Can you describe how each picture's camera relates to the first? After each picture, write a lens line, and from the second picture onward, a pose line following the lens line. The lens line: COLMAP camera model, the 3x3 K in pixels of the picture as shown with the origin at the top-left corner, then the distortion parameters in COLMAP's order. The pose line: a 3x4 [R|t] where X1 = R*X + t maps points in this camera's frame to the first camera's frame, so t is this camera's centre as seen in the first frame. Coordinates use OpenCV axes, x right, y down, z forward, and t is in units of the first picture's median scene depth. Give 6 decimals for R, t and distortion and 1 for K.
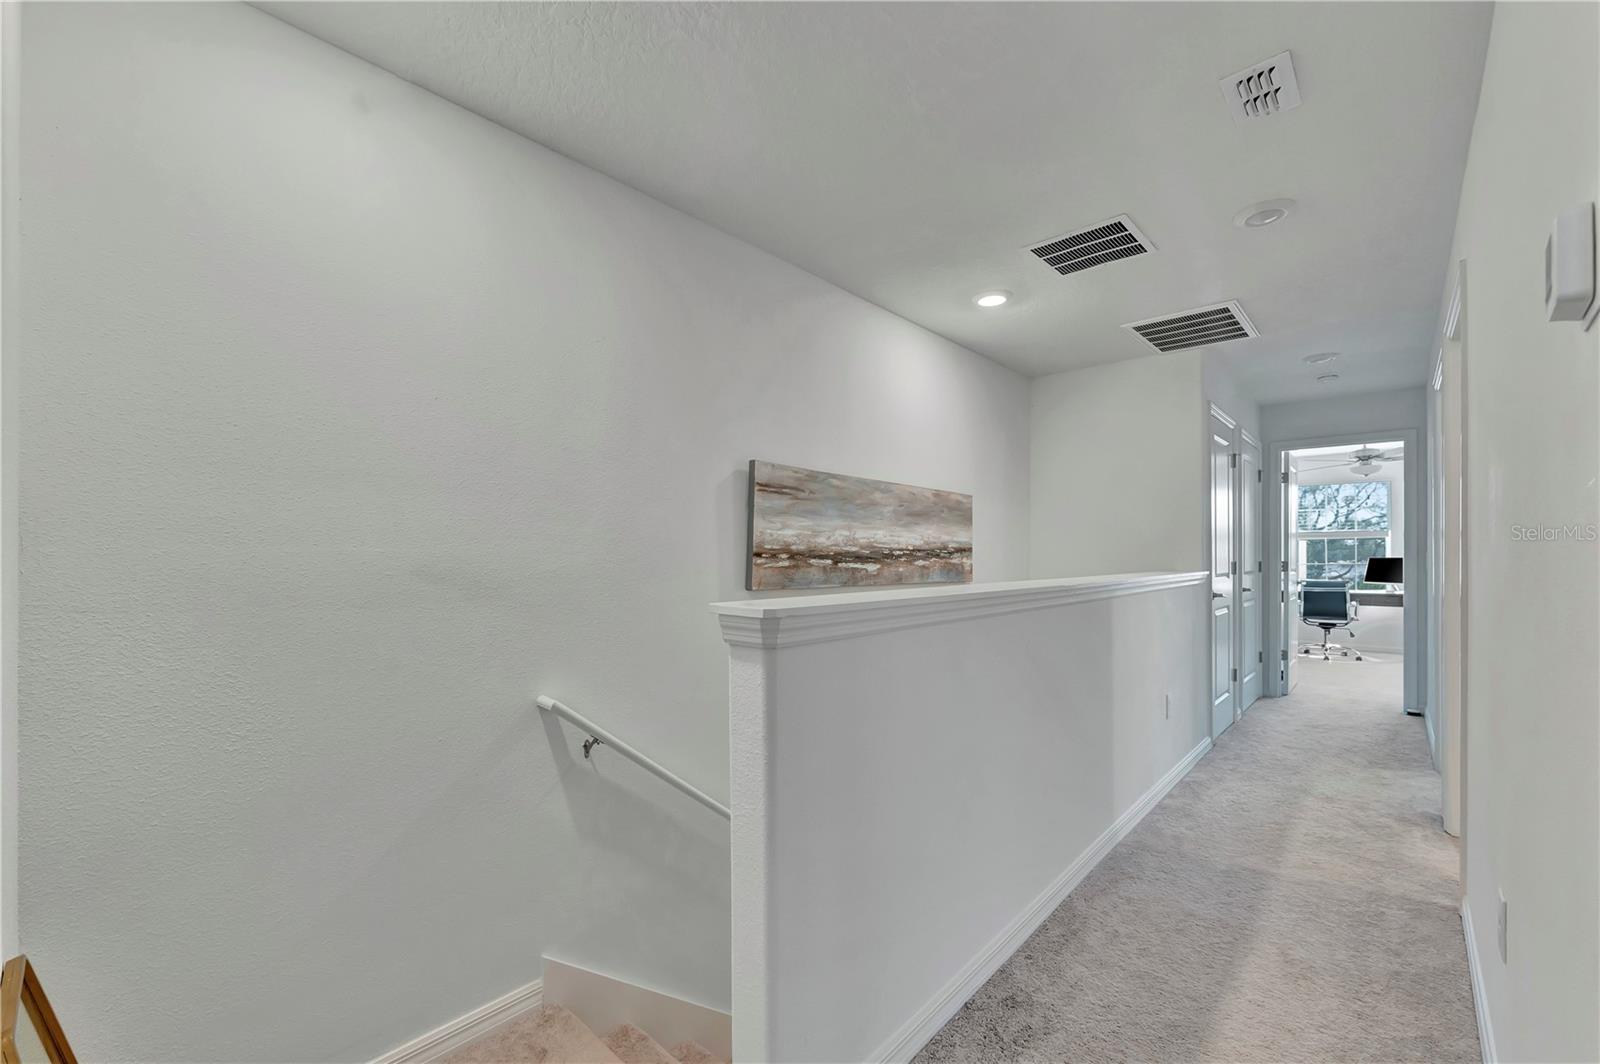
lens RADIAL K [[637.7, 0, 799.8], [0, 637.7, 538.8], [0, 0, 1]] dist [0.000505, -0.000021]
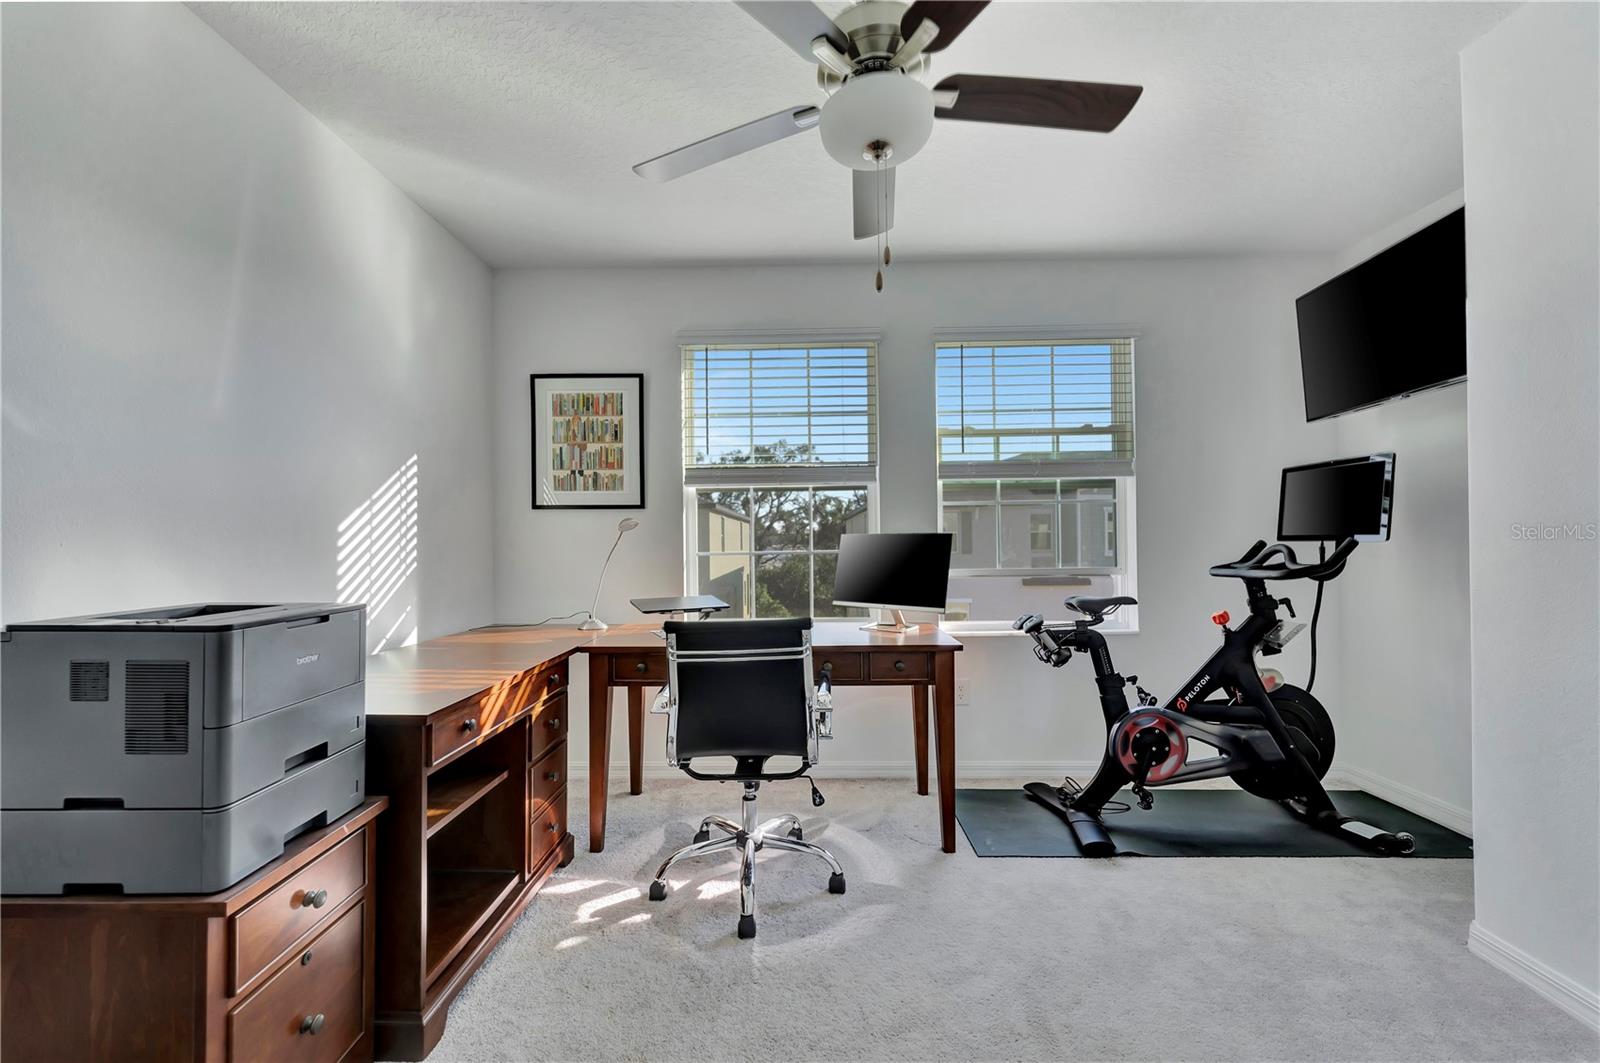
lens RADIAL K [[637.7, 0, 799.8], [0, 637.7, 538.3], [0, 0, 1]] dist [0.000505, -0.000021]
pose [[0.735322, -0.009347, 0.677654, 0.105949], [0.000695, 0.999915, 0.013039, 0.005092], [-0.677718, -0.009117, 0.735266, 0.126414]]
